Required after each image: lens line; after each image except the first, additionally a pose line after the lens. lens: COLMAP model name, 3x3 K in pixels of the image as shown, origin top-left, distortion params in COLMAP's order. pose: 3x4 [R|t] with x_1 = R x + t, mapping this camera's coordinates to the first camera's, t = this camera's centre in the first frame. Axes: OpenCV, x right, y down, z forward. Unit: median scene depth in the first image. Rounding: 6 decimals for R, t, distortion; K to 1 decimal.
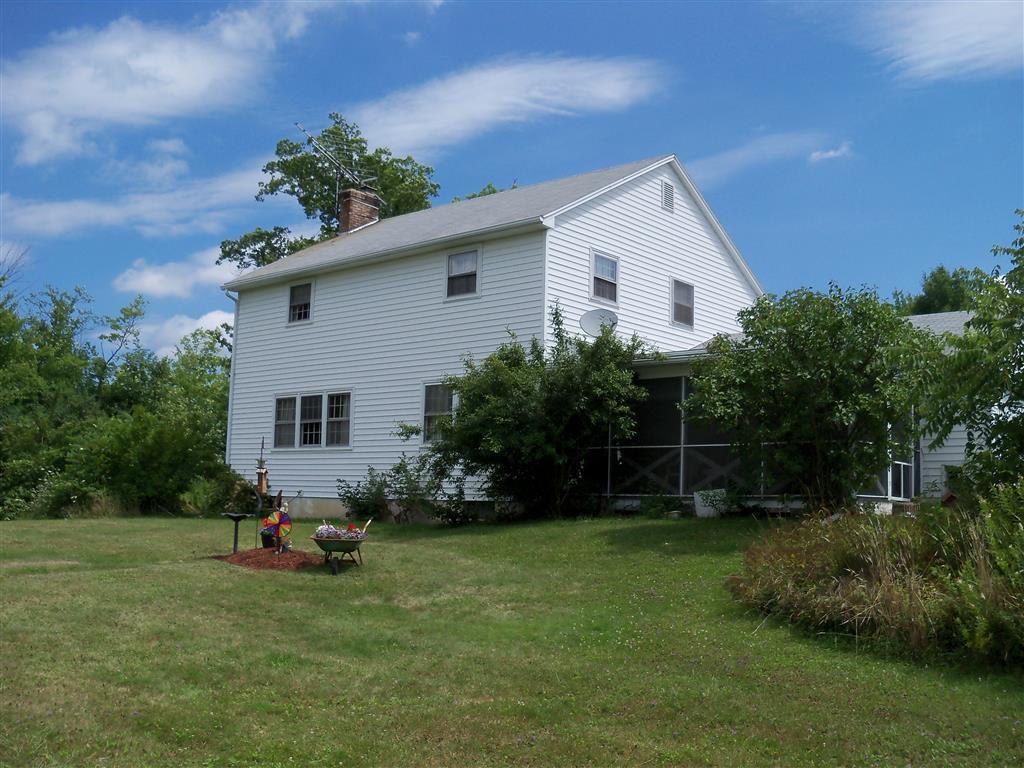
lens RADIAL K [[1042.1, 0, 512.0], [0, 1042.1, 384.0], [0, 0, 1]] dist [-0.068625, -0.001816]
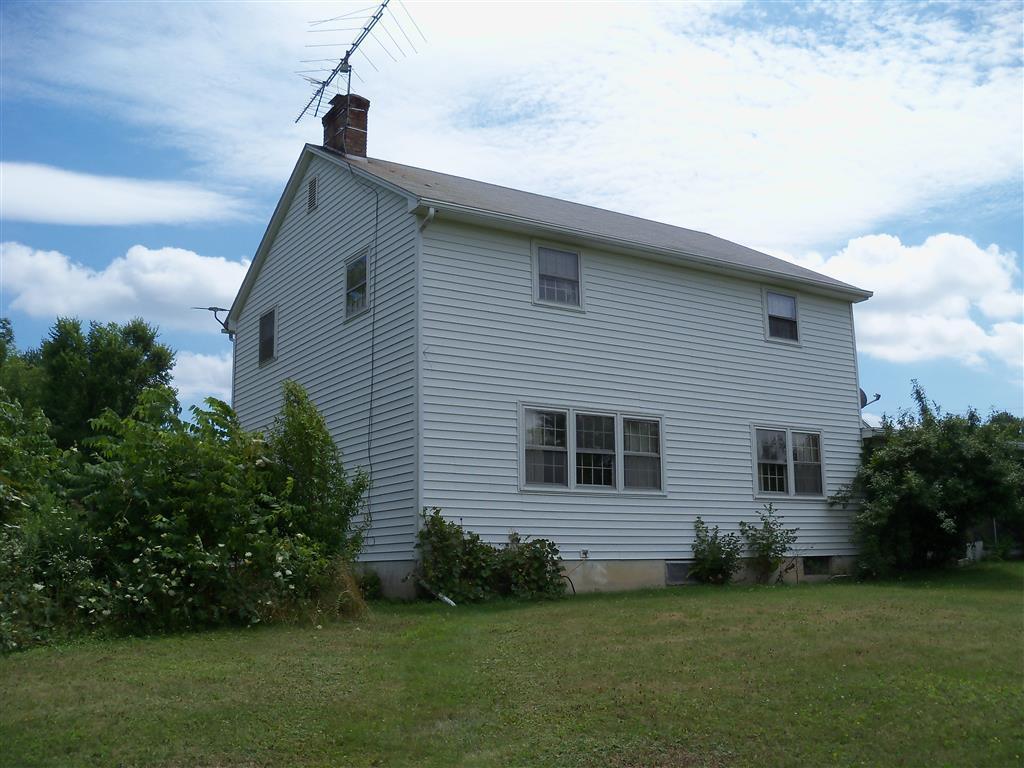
lens RADIAL K [[1042.1, 0, 512.0], [0, 1042.1, 384.0], [0, 0, 1]] dist [-0.068625, -0.001816]
pose [[0.251905, 0.133313, 0.958526, -0.900194], [-0.097643, 0.988913, -0.111878, 0.075578], [-0.962813, -0.065411, 0.262129, 0.881231]]
